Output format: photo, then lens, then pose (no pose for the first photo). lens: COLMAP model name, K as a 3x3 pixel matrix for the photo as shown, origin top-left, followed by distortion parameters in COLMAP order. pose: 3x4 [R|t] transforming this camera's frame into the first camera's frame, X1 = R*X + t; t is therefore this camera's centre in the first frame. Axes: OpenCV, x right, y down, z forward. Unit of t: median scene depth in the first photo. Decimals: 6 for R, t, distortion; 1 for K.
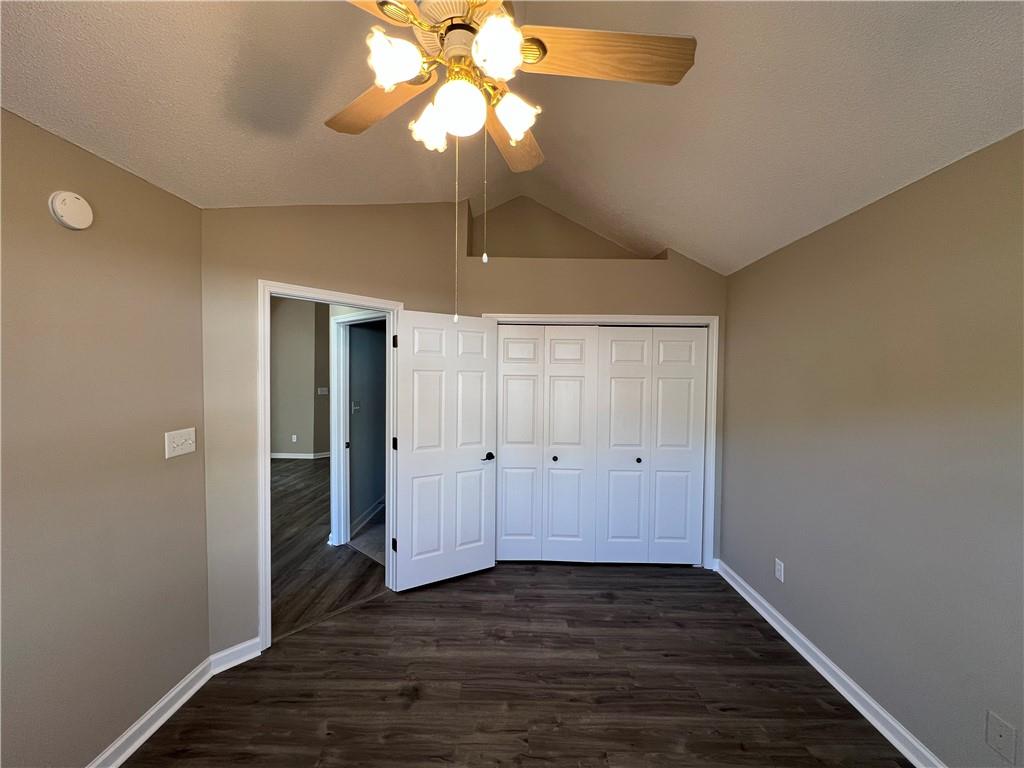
lens RADIAL K [[408.1, 0, 513.6], [0, 408.1, 383.9], [0, 0, 1]] dist [-0.000904, -0.000005]
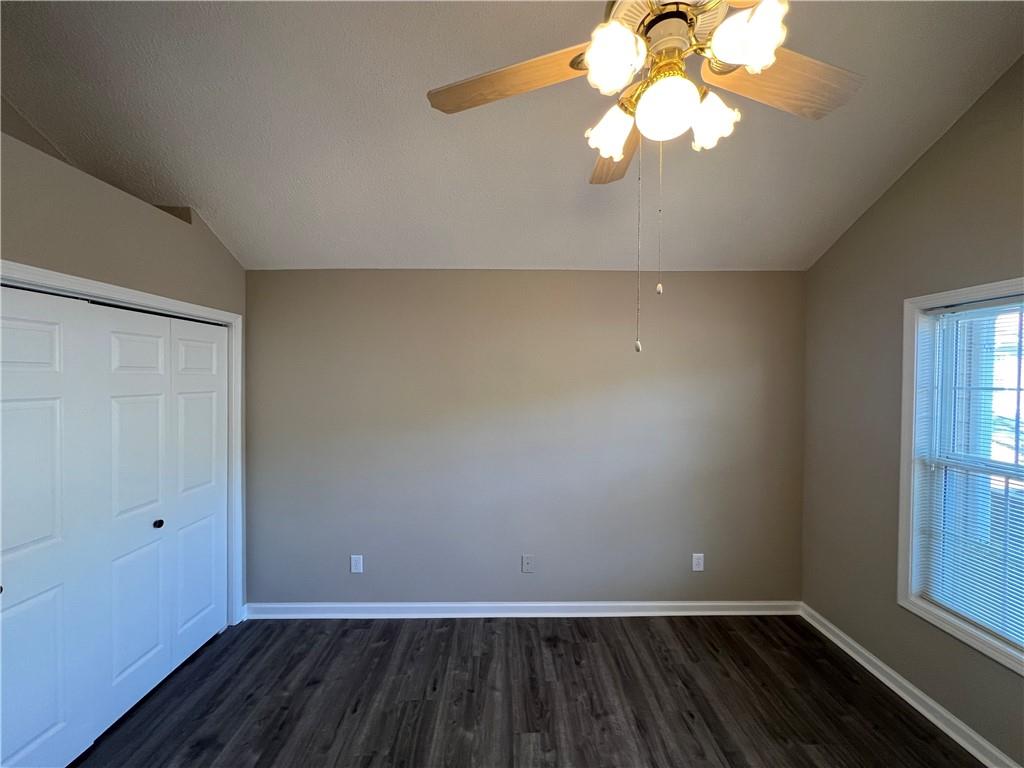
lens RADIAL K [[408.1, 0, 513.6], [0, 408.1, 383.9], [0, 0, 1]] dist [-0.000904, -0.000005]
pose [[-0.032289, -0.026669, 0.999123, -0.448170], [0.015133, 0.999516, 0.027169, -0.051754], [-0.999364, 0.015997, -0.031870, 0.607749]]
